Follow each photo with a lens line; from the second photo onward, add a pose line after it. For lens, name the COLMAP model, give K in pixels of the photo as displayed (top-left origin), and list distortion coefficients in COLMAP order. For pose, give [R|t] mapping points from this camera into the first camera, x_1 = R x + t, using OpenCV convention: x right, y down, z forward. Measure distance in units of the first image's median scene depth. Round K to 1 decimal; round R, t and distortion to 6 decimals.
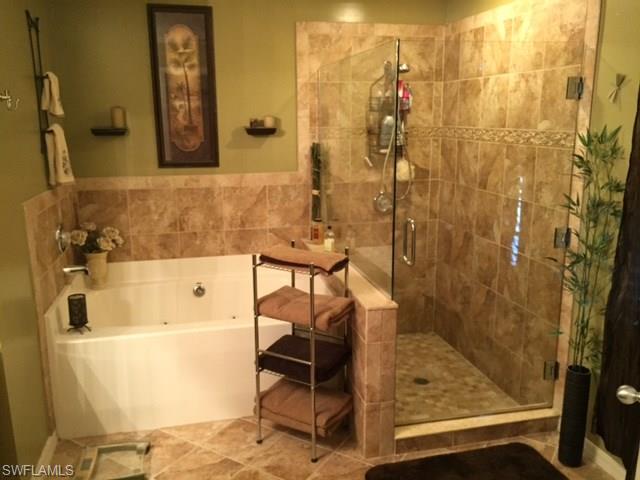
lens RADIAL K [[546.1, 0, 320.0], [0, 546.1, 240.0], [0, 0, 1]] dist [0.091577, -0.135378]
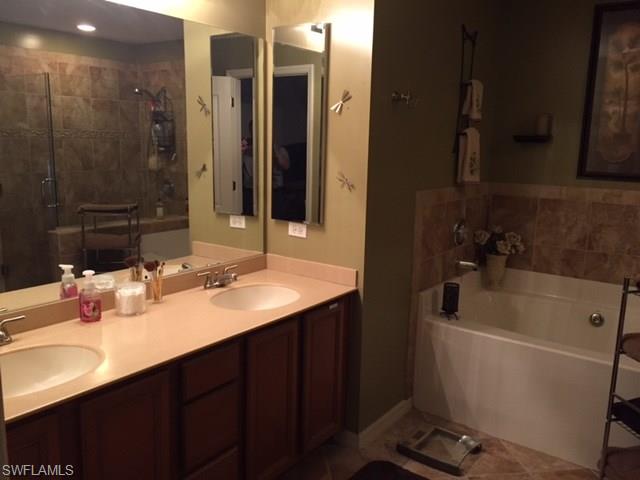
lens RADIAL K [[546.1, 0, 320.0], [0, 546.1, 240.0], [0, 0, 1]] dist [0.091577, -0.135378]
pose [[0.649686, 0.156390, -0.743942, 0.146698], [-0.192490, 0.980562, 0.038030, 0.020735], [0.735429, 0.118494, 0.667161, 0.070765]]
